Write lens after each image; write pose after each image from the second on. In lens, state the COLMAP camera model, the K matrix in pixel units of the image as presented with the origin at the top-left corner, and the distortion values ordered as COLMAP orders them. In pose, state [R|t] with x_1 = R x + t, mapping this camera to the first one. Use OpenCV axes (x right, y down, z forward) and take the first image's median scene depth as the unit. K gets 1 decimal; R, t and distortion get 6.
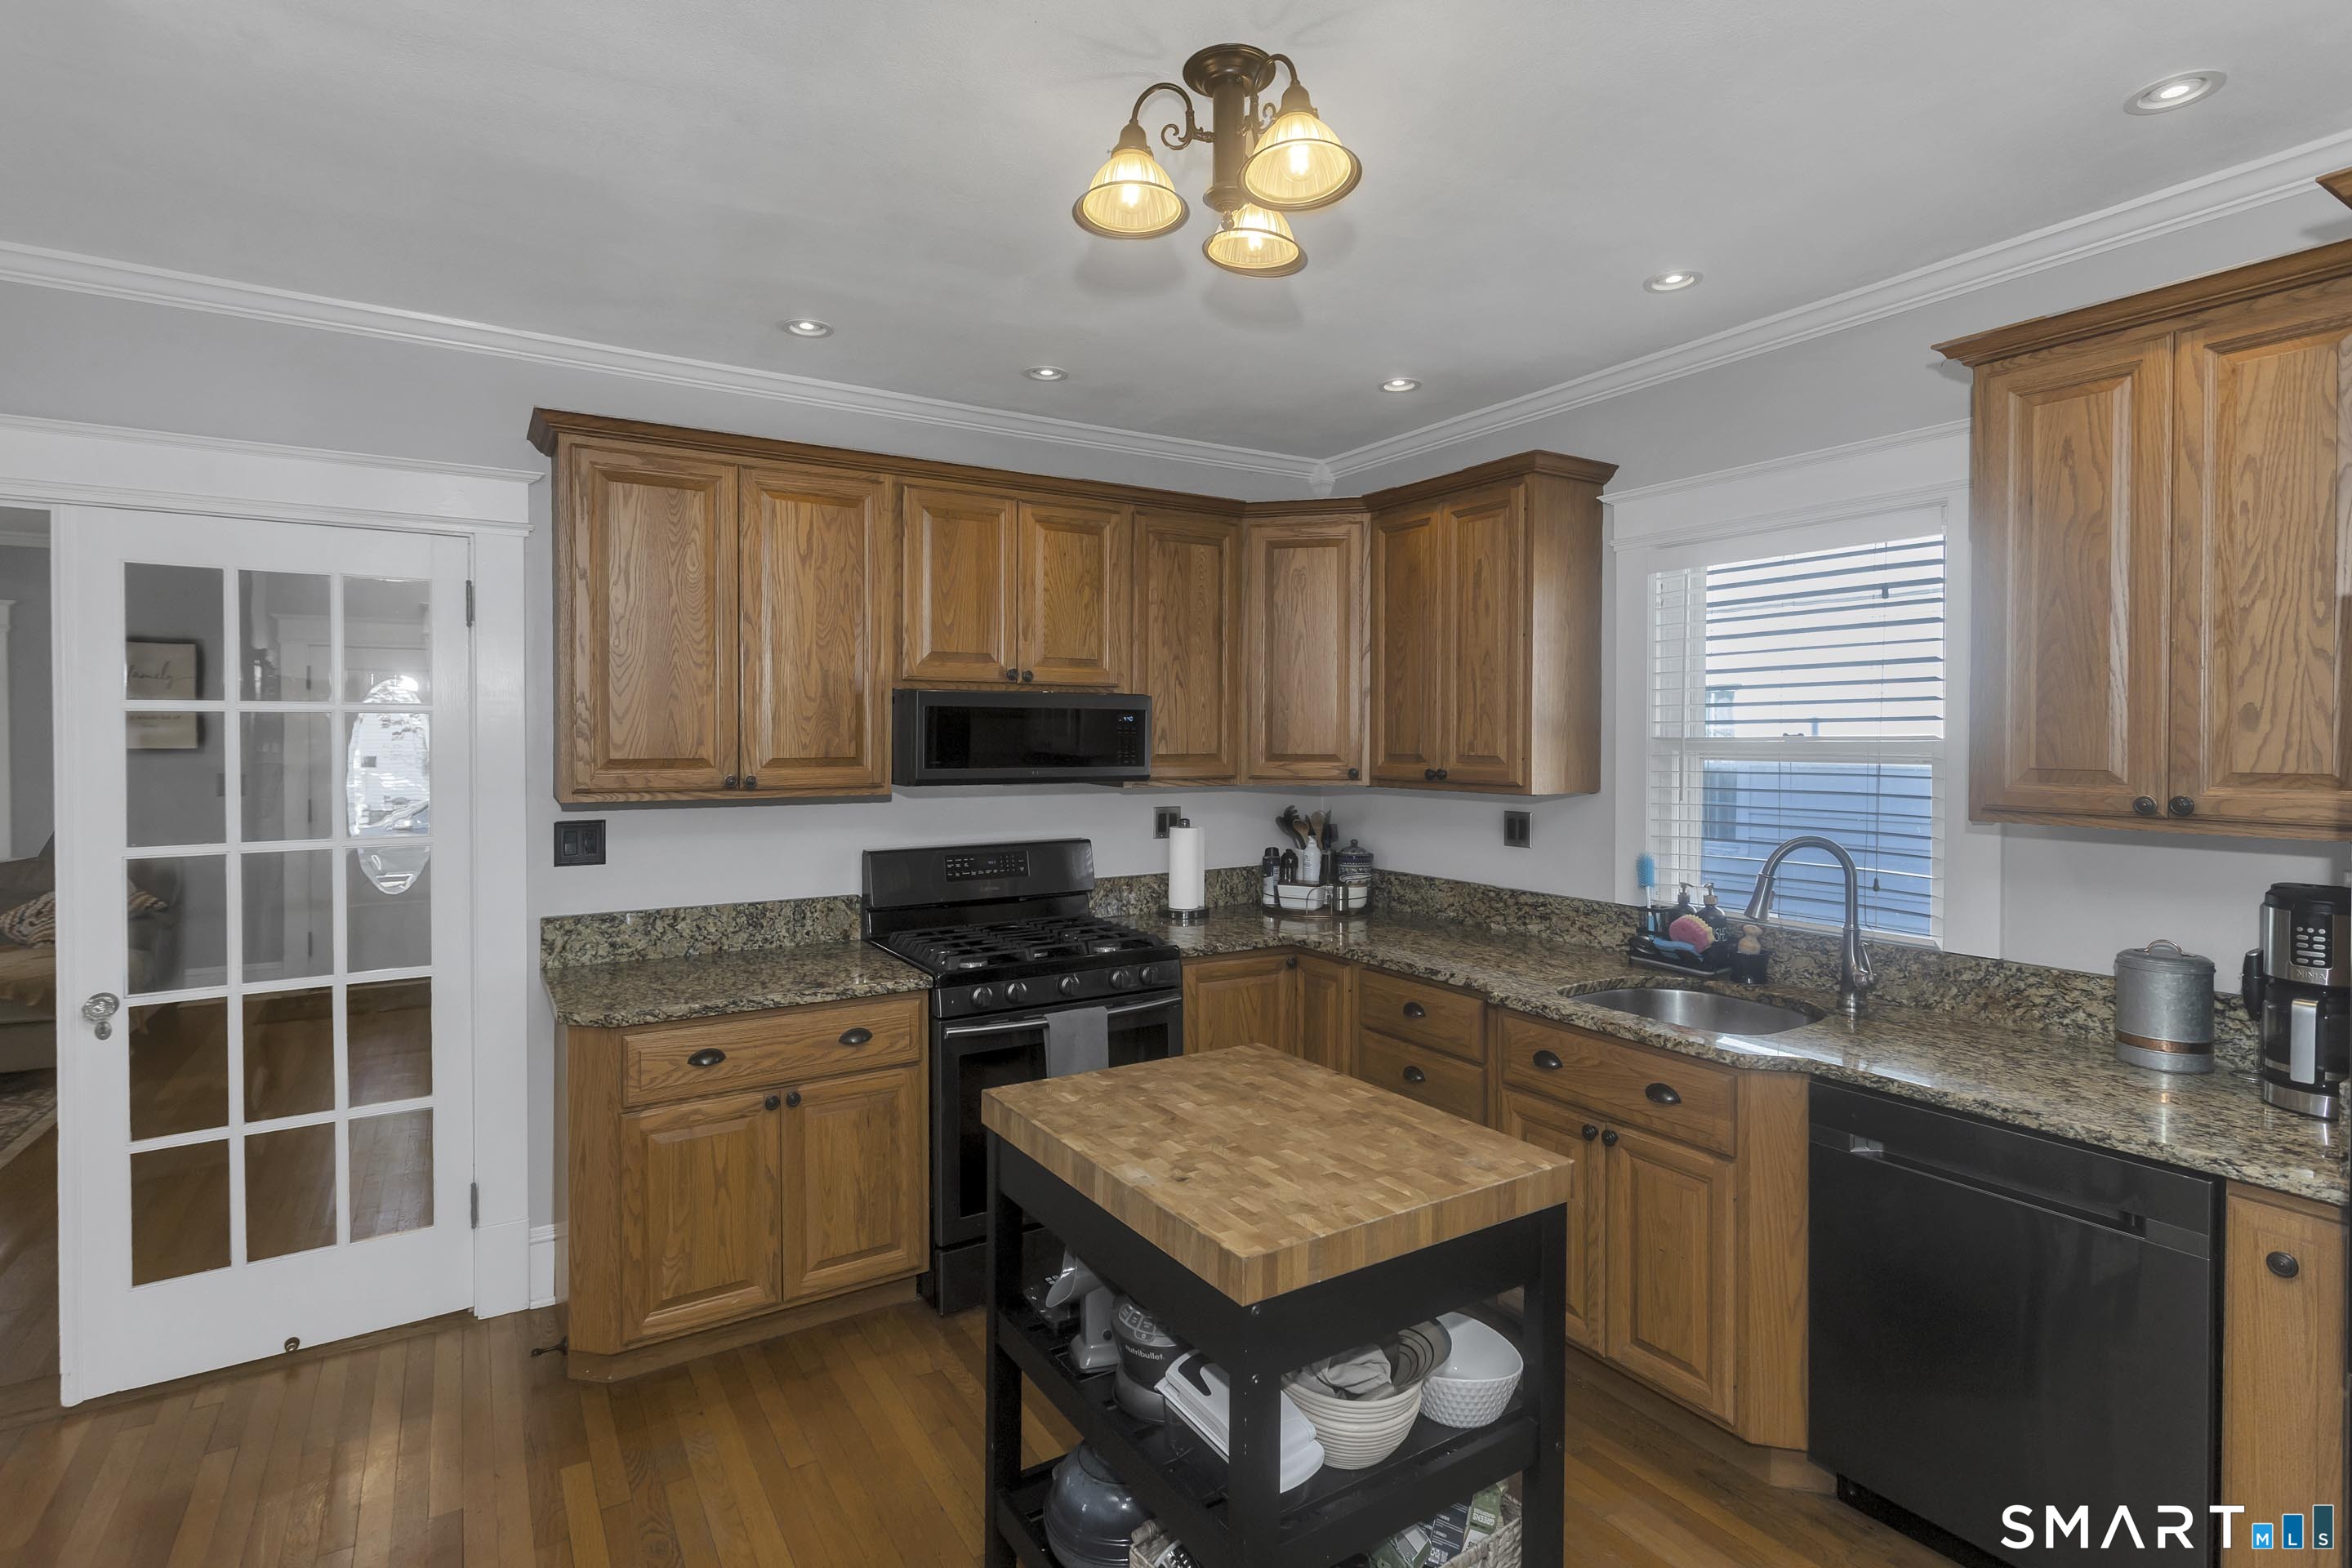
lens RADIAL K [[1122.9, 0, 1168.7], [0, 1122.9, 753.0], [0, 0, 1]] dist [0.000747, 0.001225]
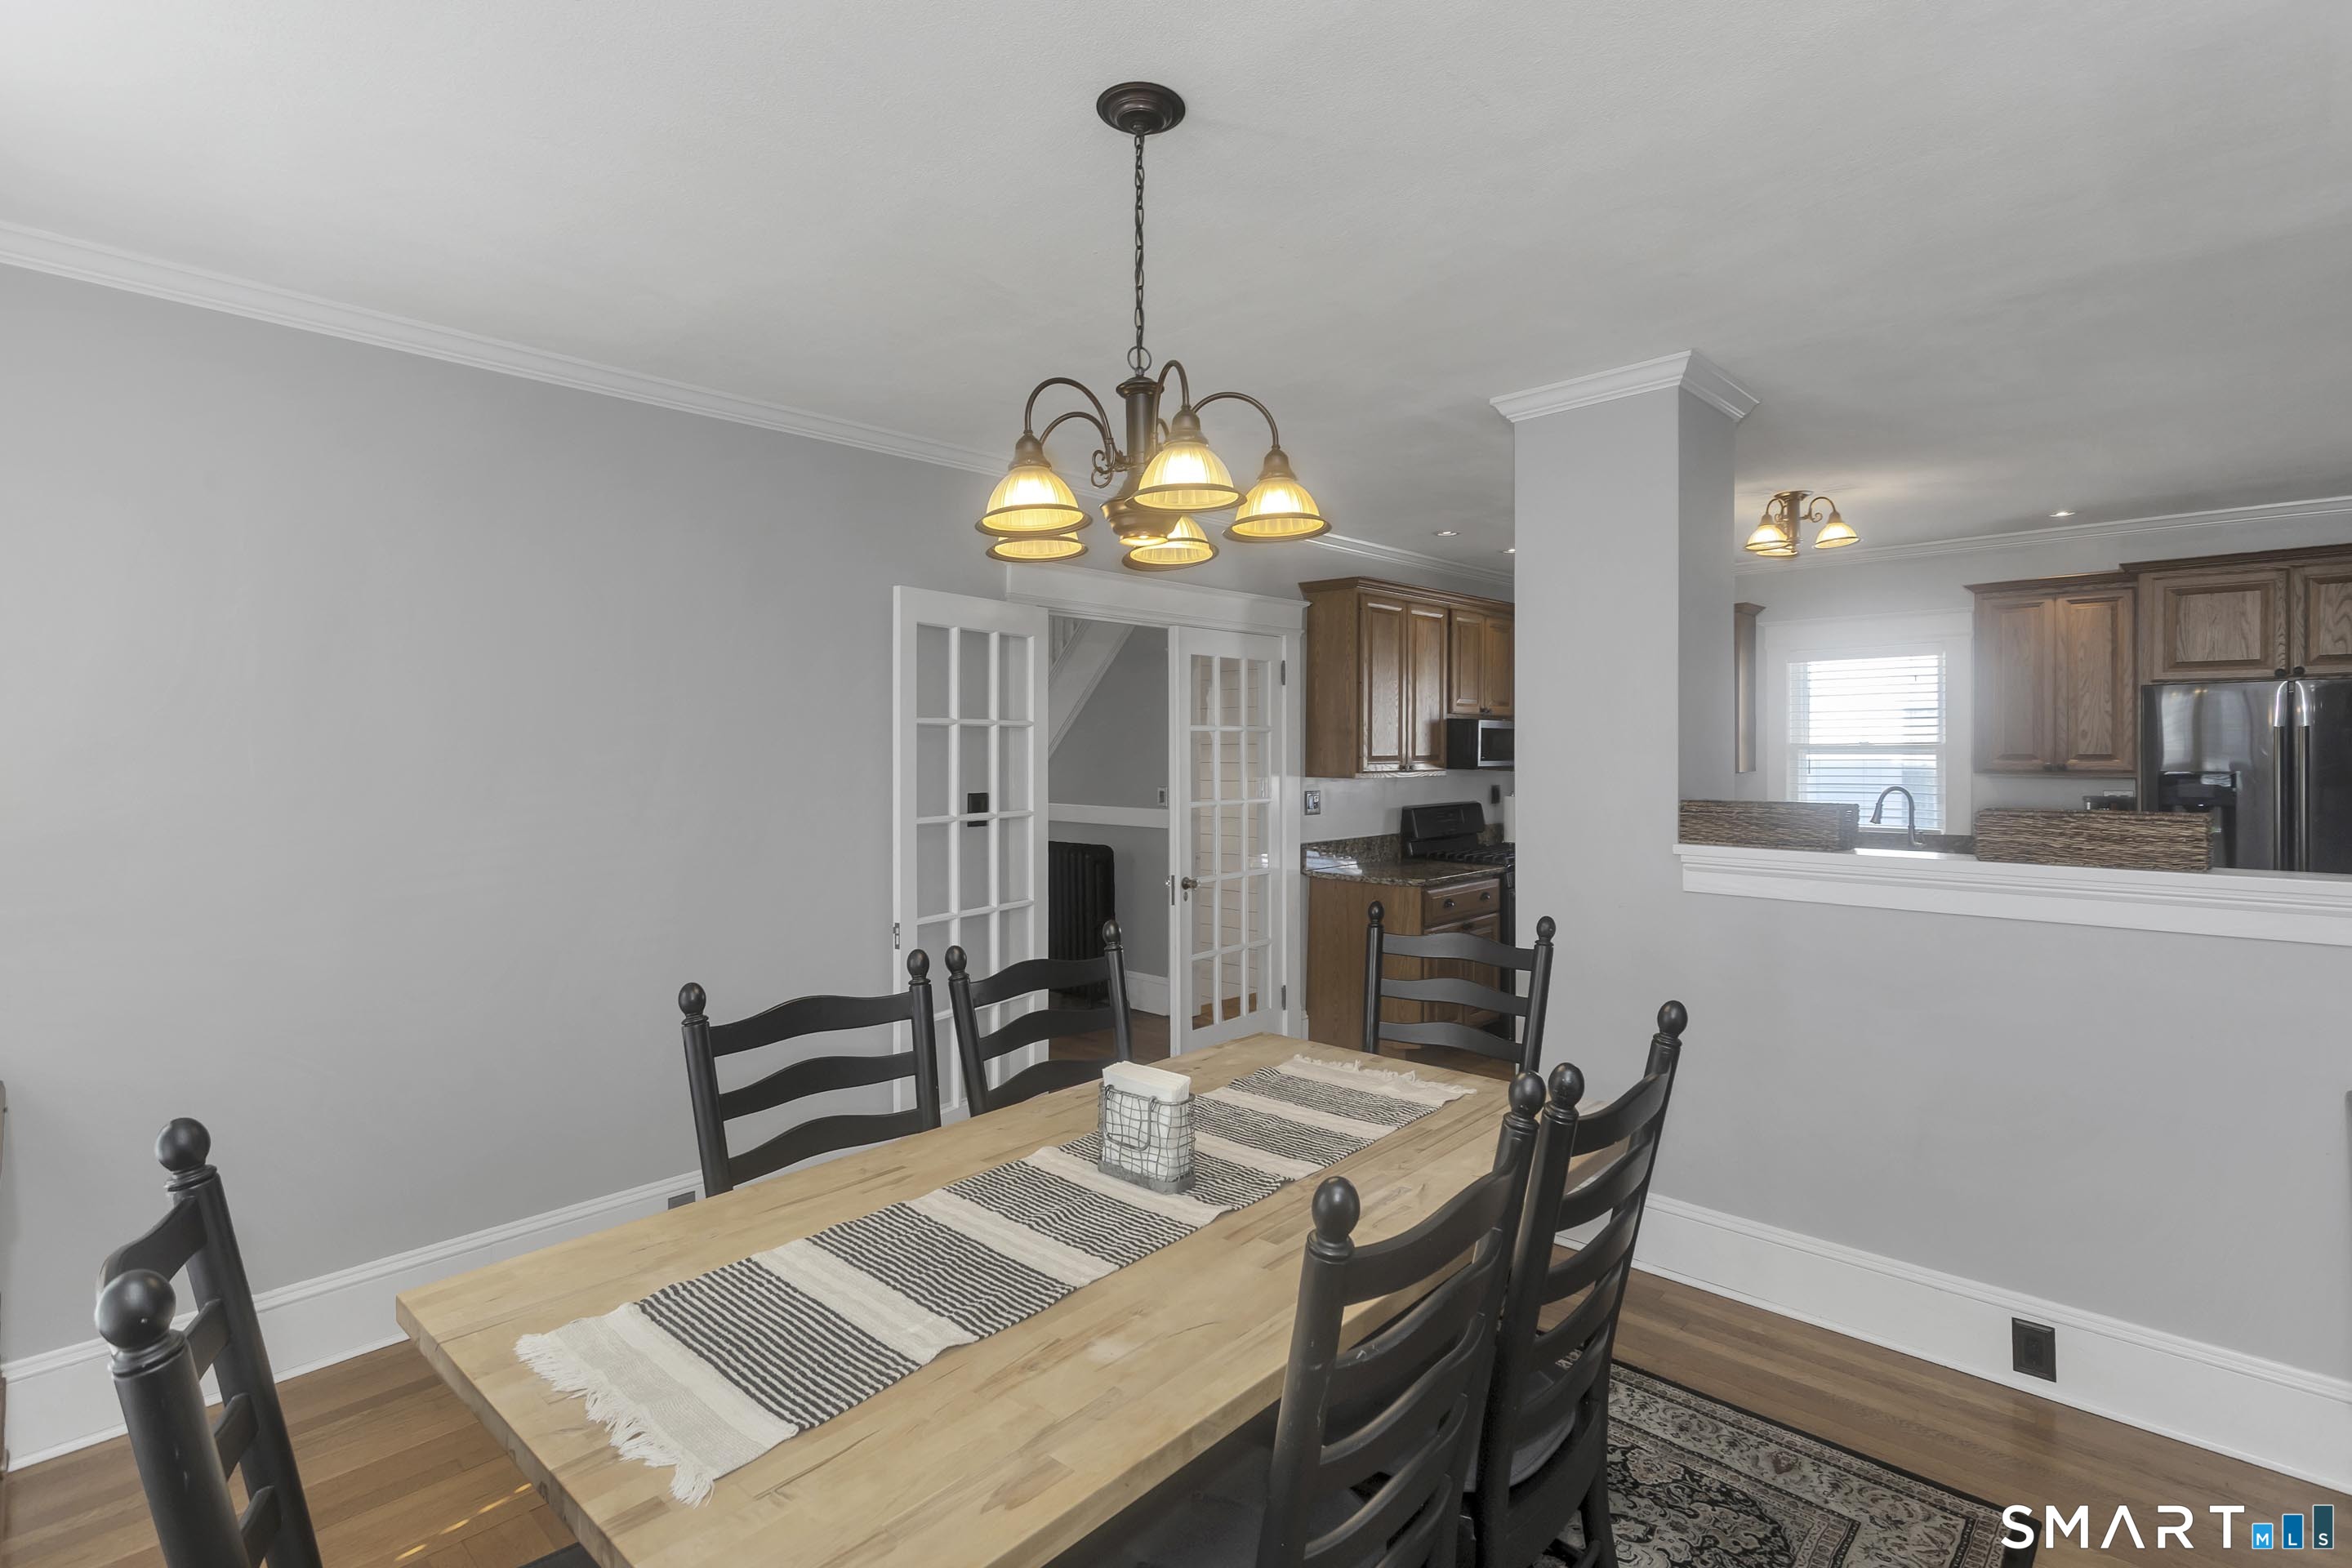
lens RADIAL K [[1144.4, 0, 1165.0], [0, 1144.4, 766.1], [0, 0, 1]] dist [0.001541, -0.000530]
pose [[0.967126, -0.007991, 0.254173, -1.138456], [0.007382, 0.999967, 0.003353, 0.012126], [-0.254192, -0.001367, 0.967153, -0.682918]]
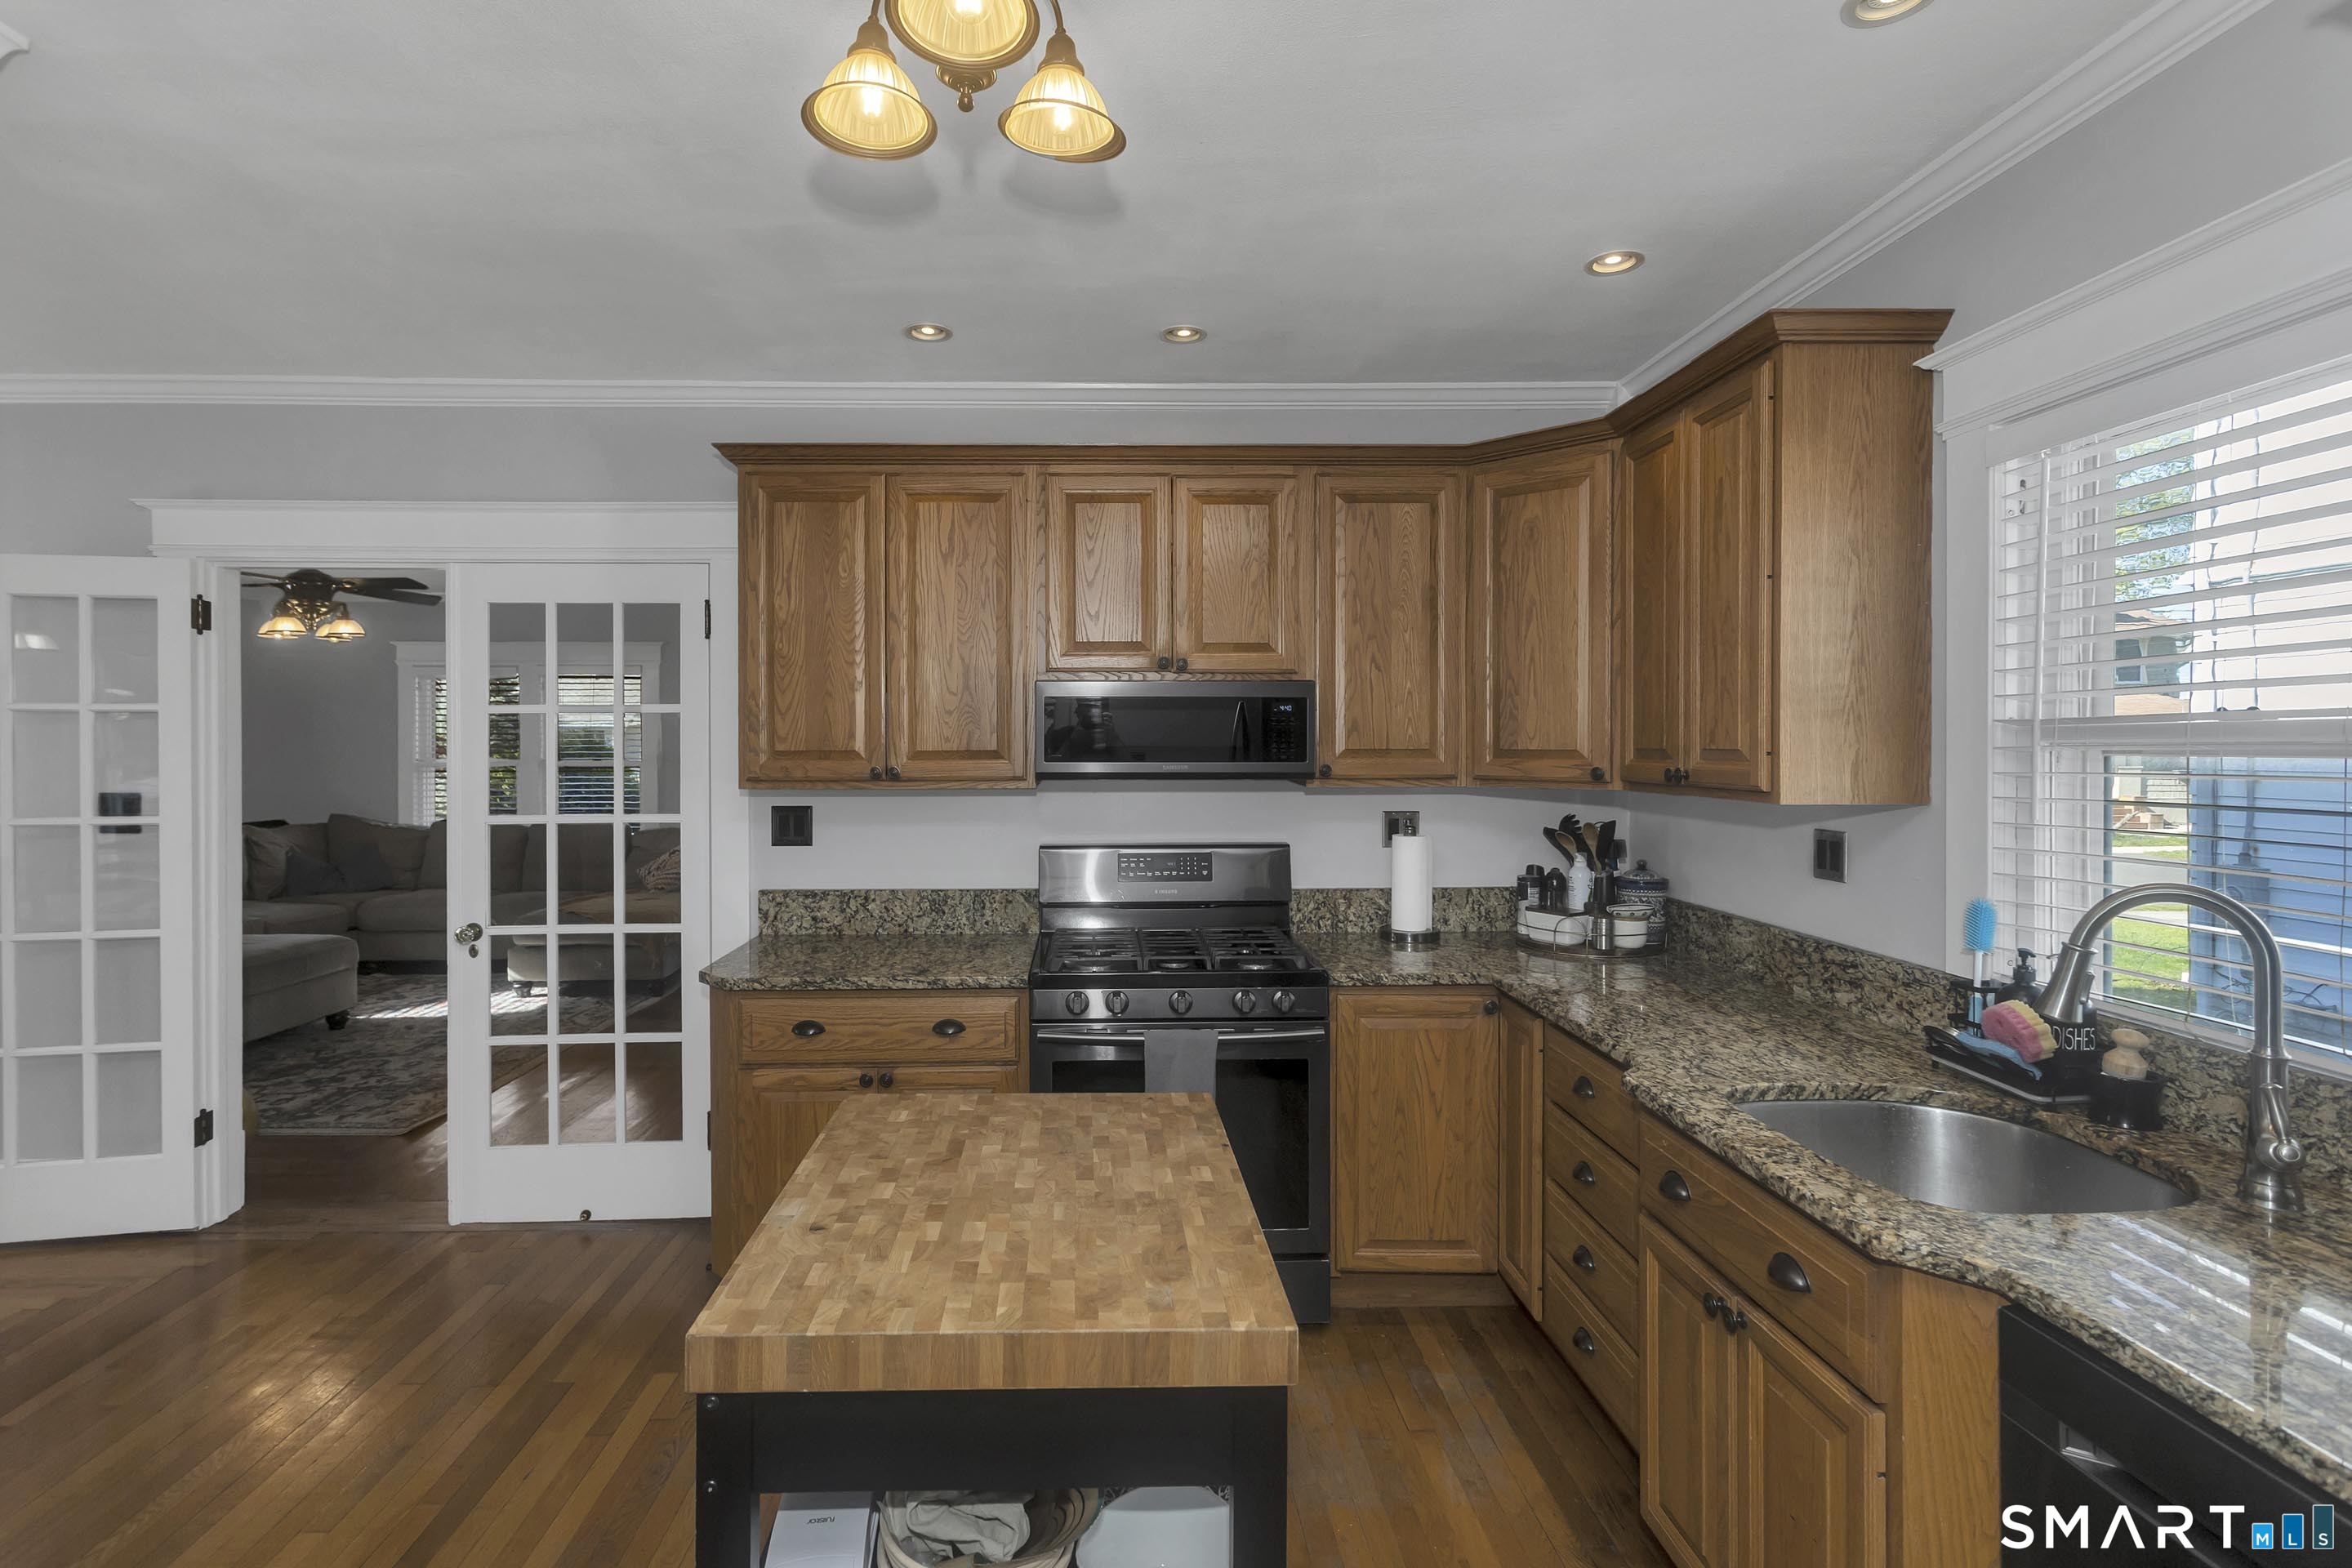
lens RADIAL K [[1122.9, 0, 1168.7], [0, 1122.9, 753.0], [0, 0, 1]] dist [0.000747, 0.001225]
pose [[0.861379, 0.000656, -0.507963, 0.348062], [-0.004064, 0.999976, -0.005601, 0.010599], [0.507947, 0.006889, 0.861361, 0.203411]]
